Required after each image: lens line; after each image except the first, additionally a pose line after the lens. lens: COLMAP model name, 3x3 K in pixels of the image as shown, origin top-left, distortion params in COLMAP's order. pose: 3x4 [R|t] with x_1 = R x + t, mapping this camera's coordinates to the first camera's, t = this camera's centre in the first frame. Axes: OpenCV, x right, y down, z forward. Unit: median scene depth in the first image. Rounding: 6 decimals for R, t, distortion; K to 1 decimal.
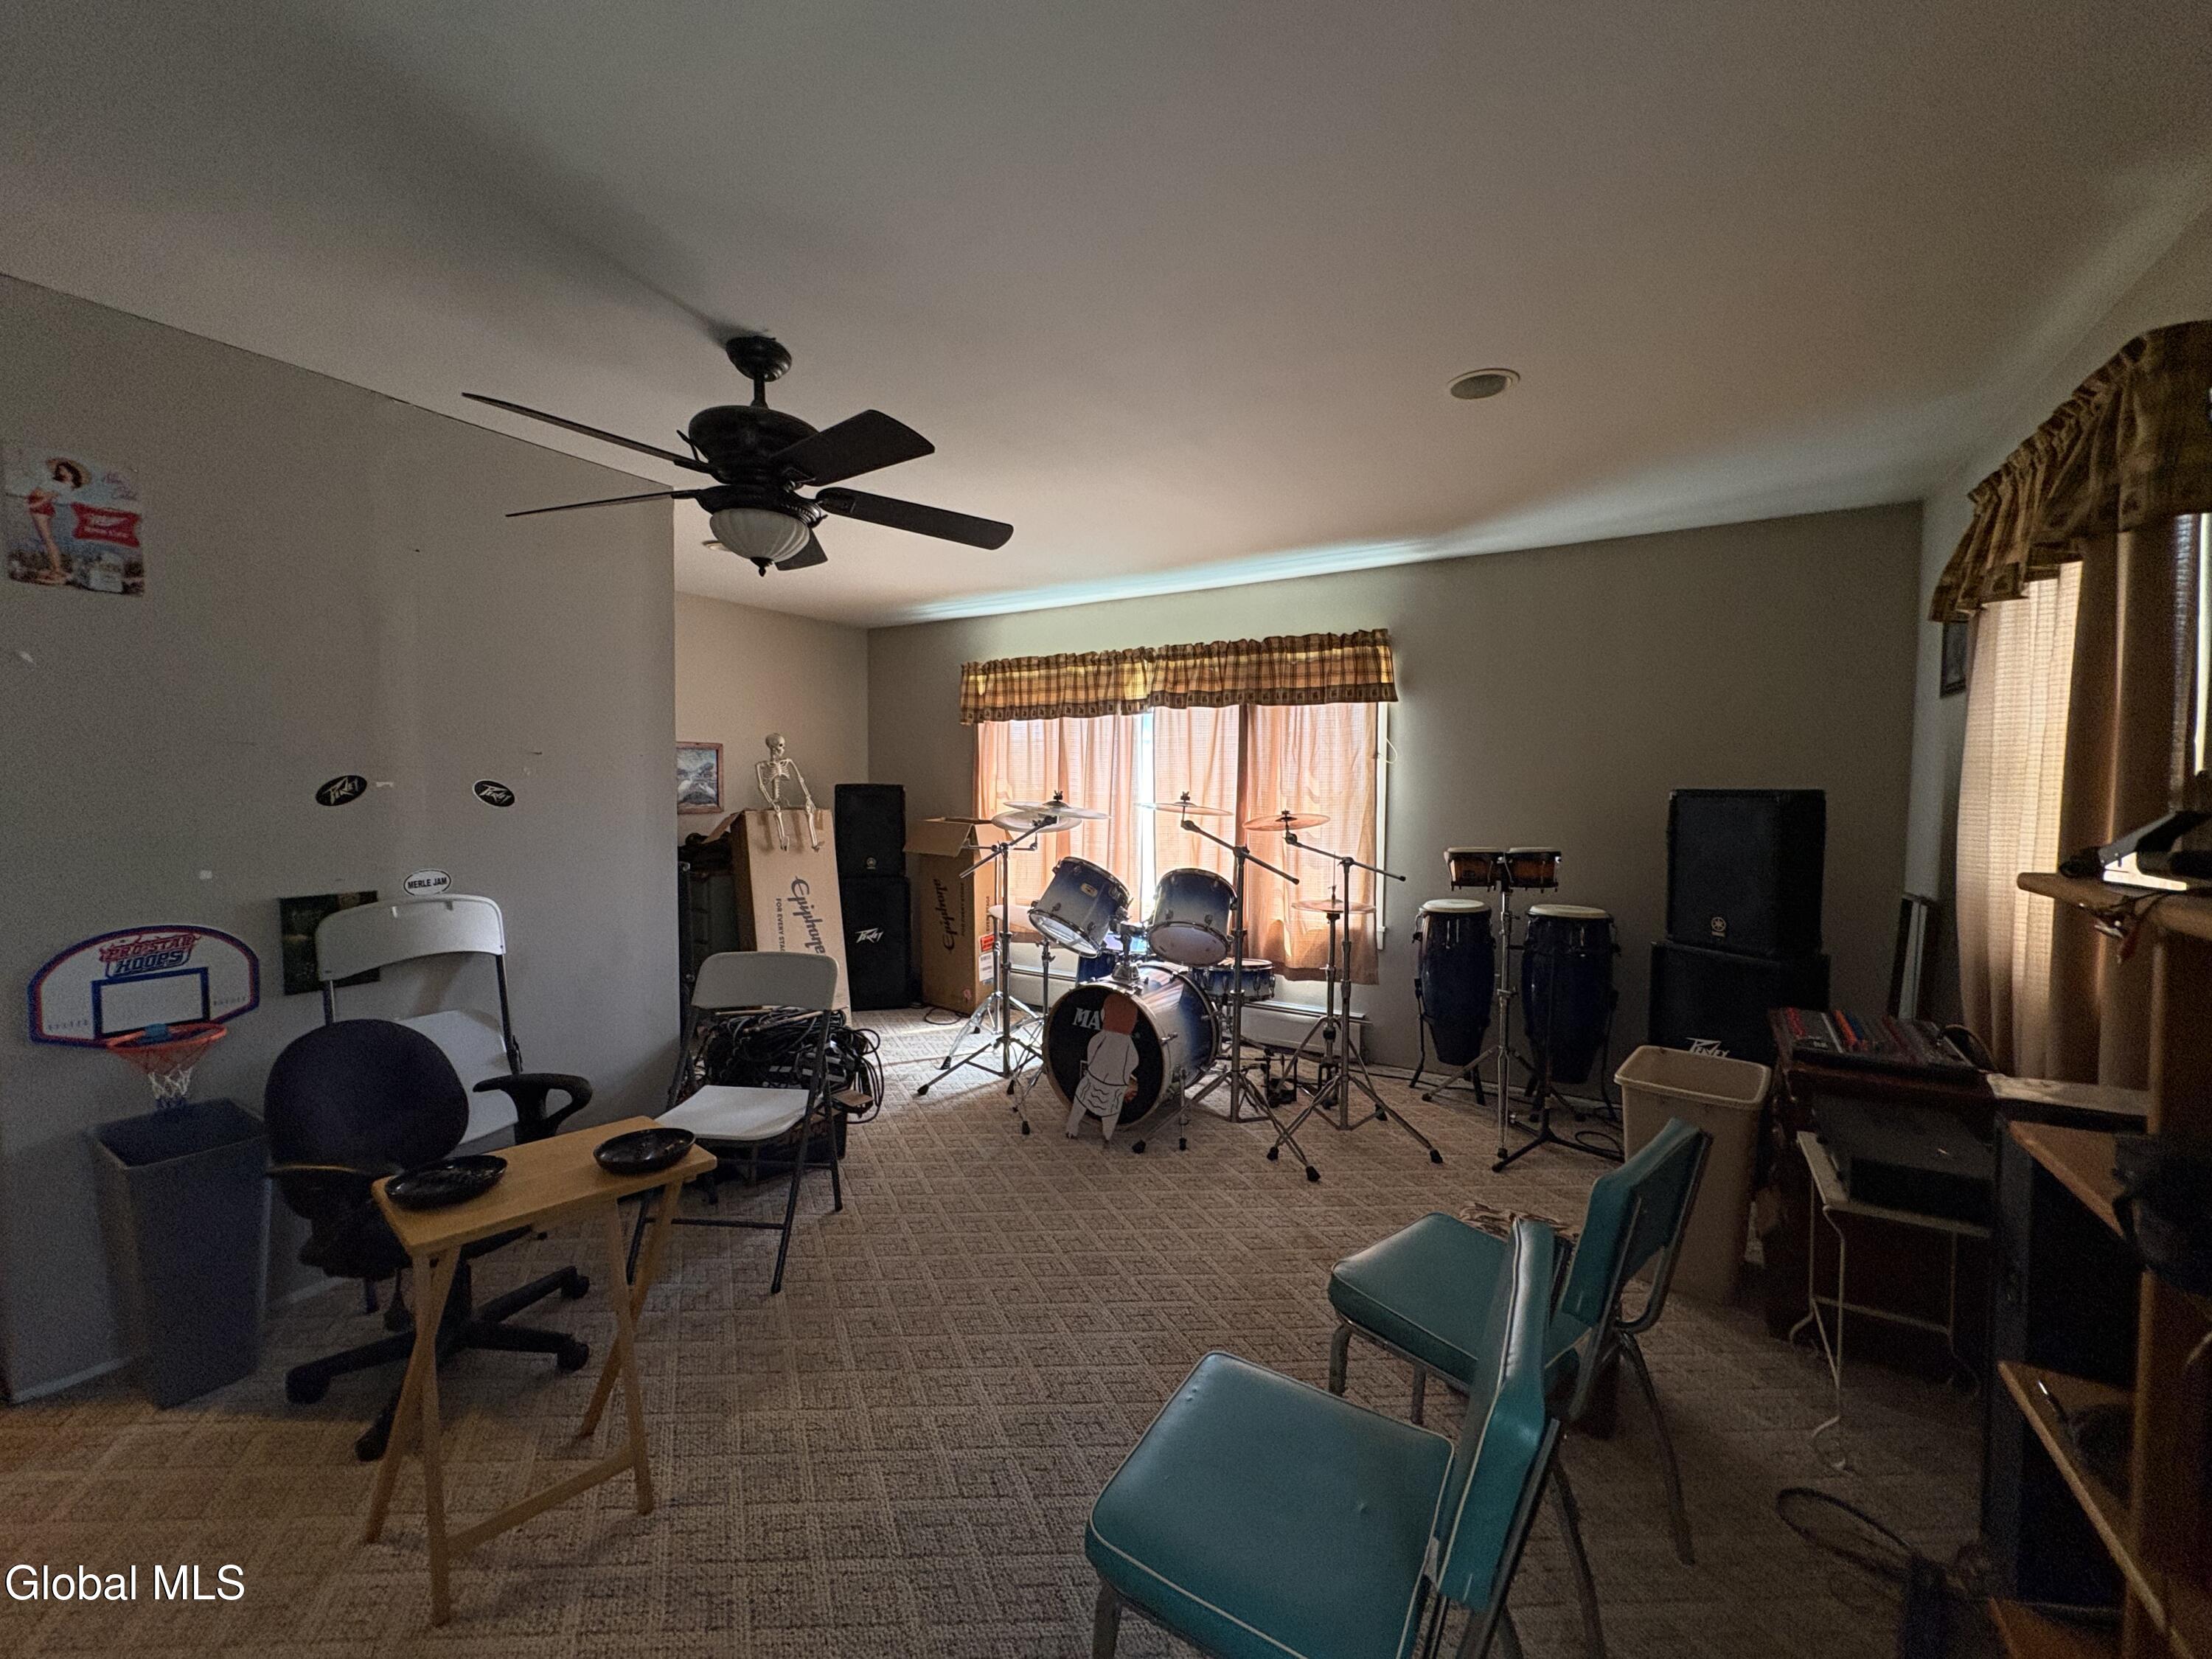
lens RADIAL K [[879.3, 0, 1098.0], [0, 879.3, 825.4], [0, 0, 1]] dist [0.000838, 0.000384]
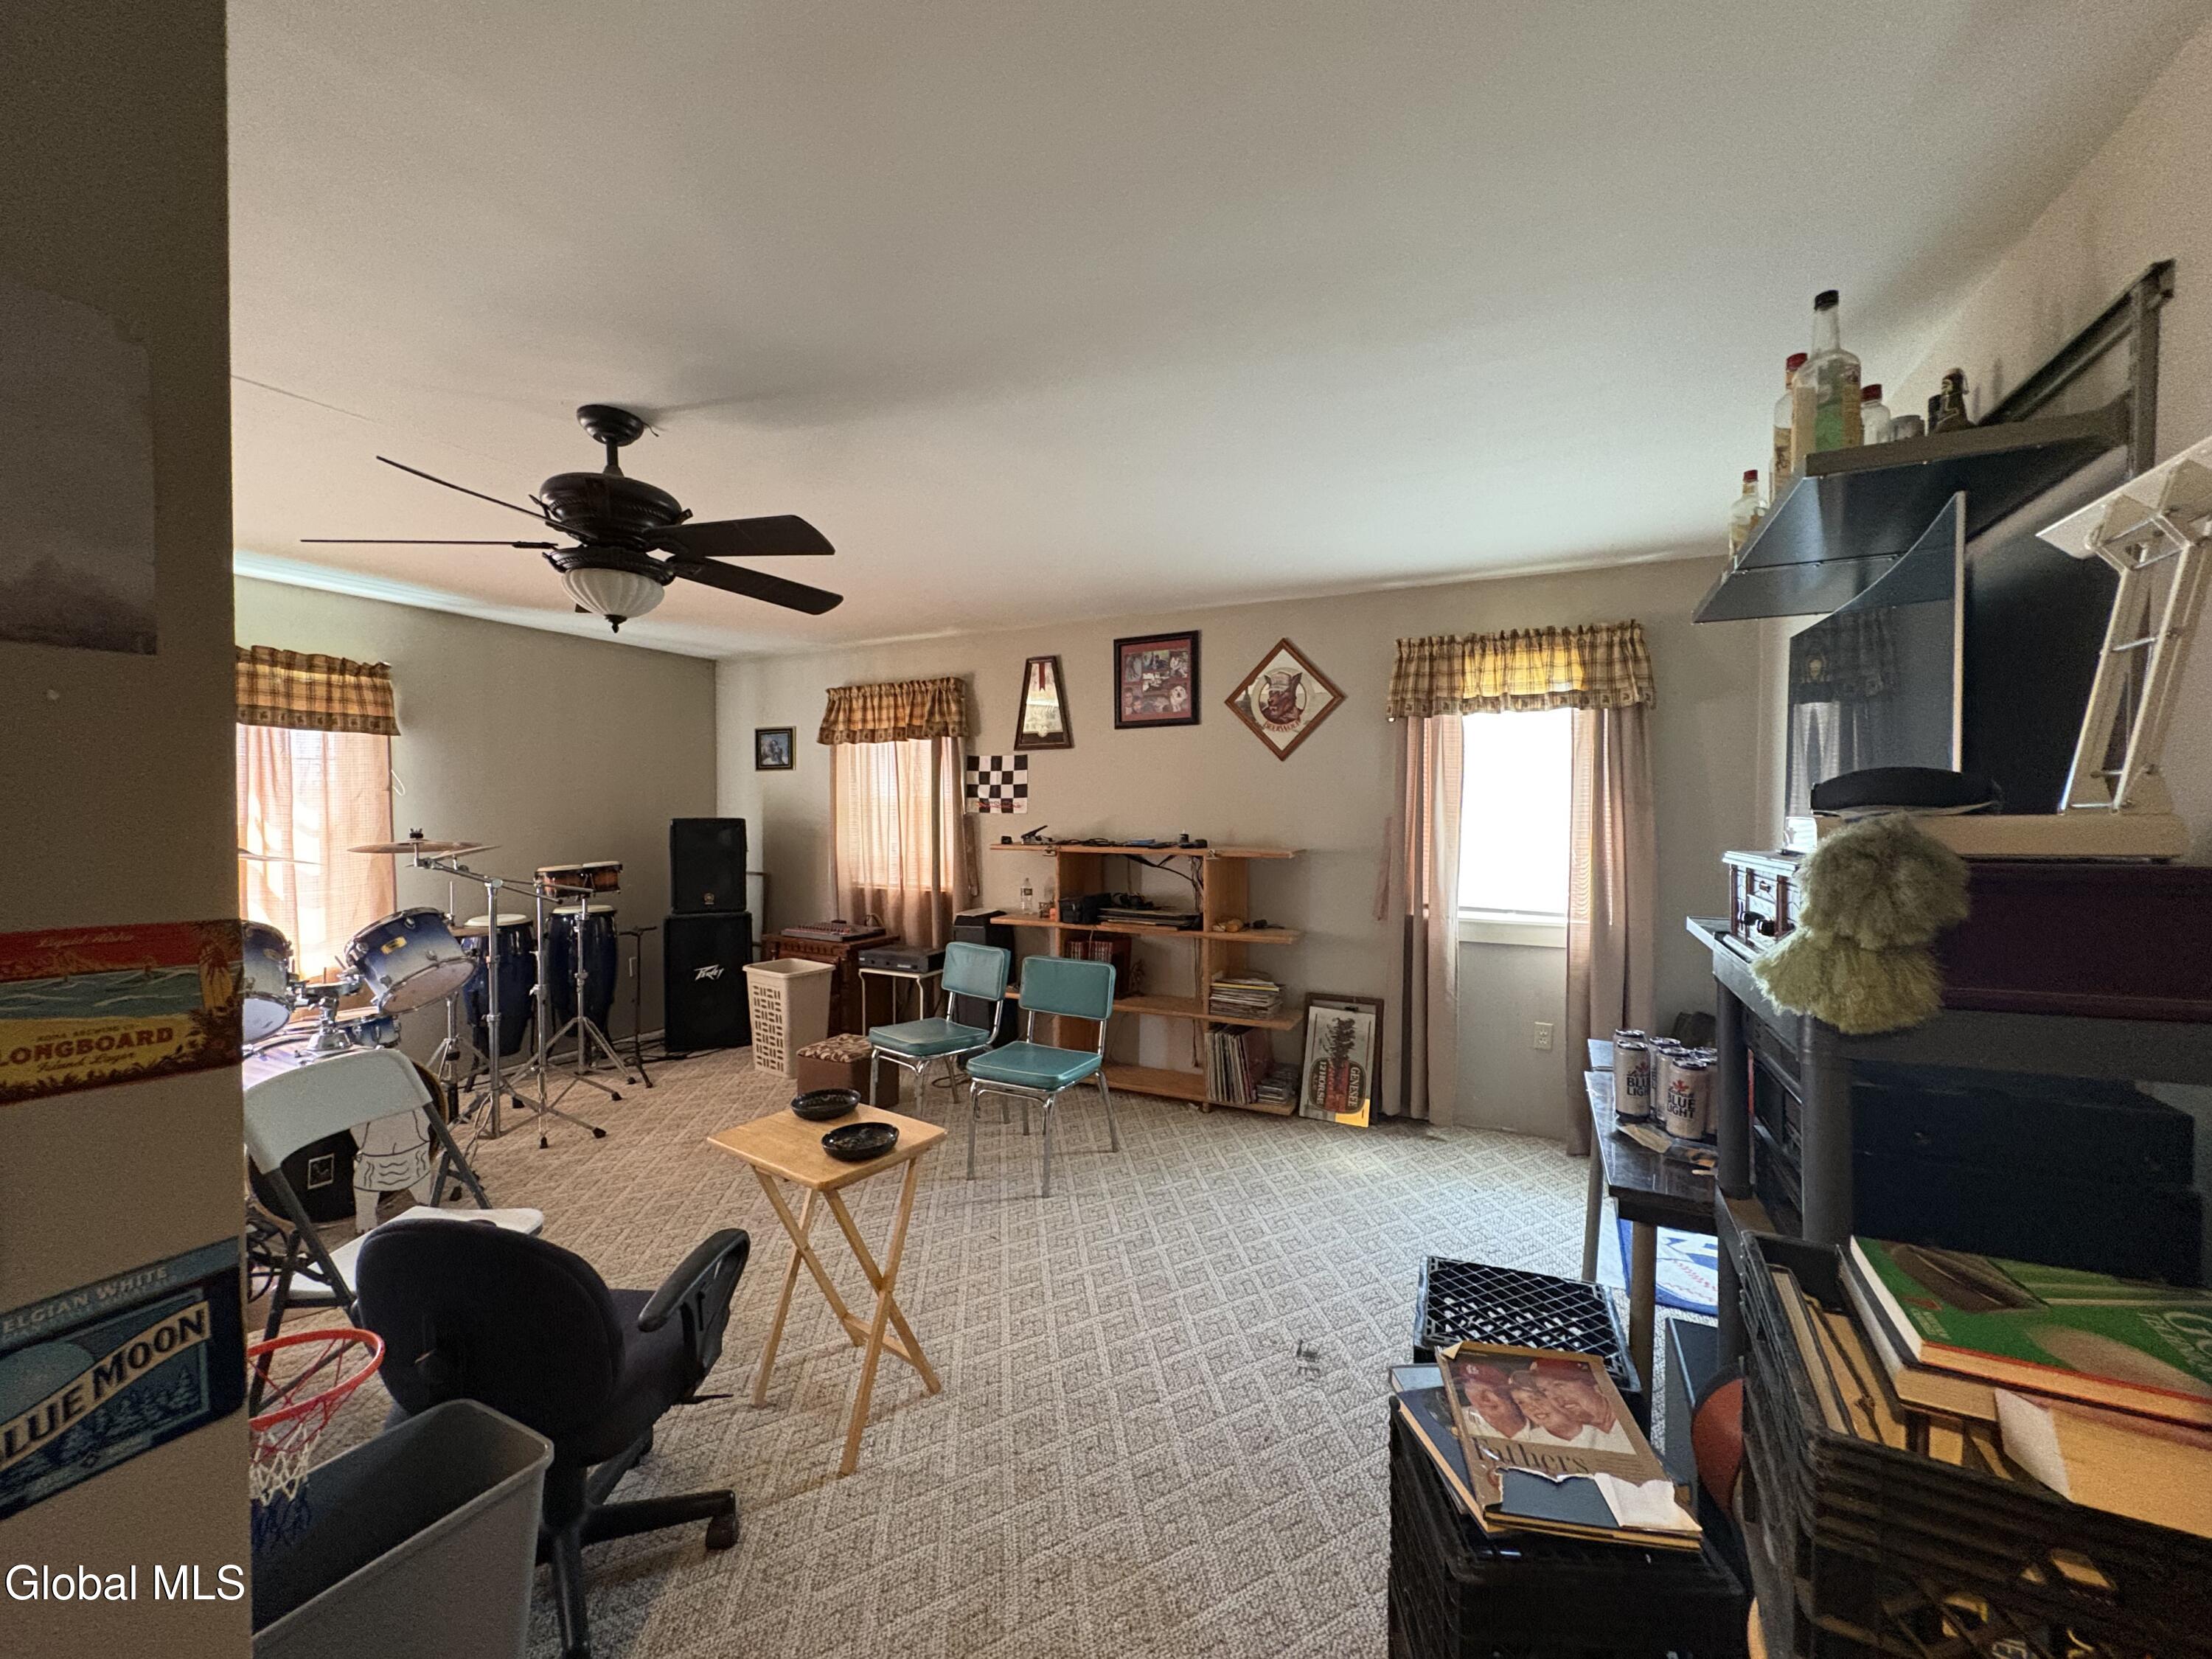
lens RADIAL K [[879.3, 0, 1103.8], [0, 879.3, 826.2], [0, 0, 1]] dist [0.000838, 0.000384]
pose [[-0.073612, -0.023867, 0.997001, -0.754962], [0.038890, 0.998884, 0.026783, -0.030971], [-0.996528, 0.040745, -0.072602, 0.260511]]
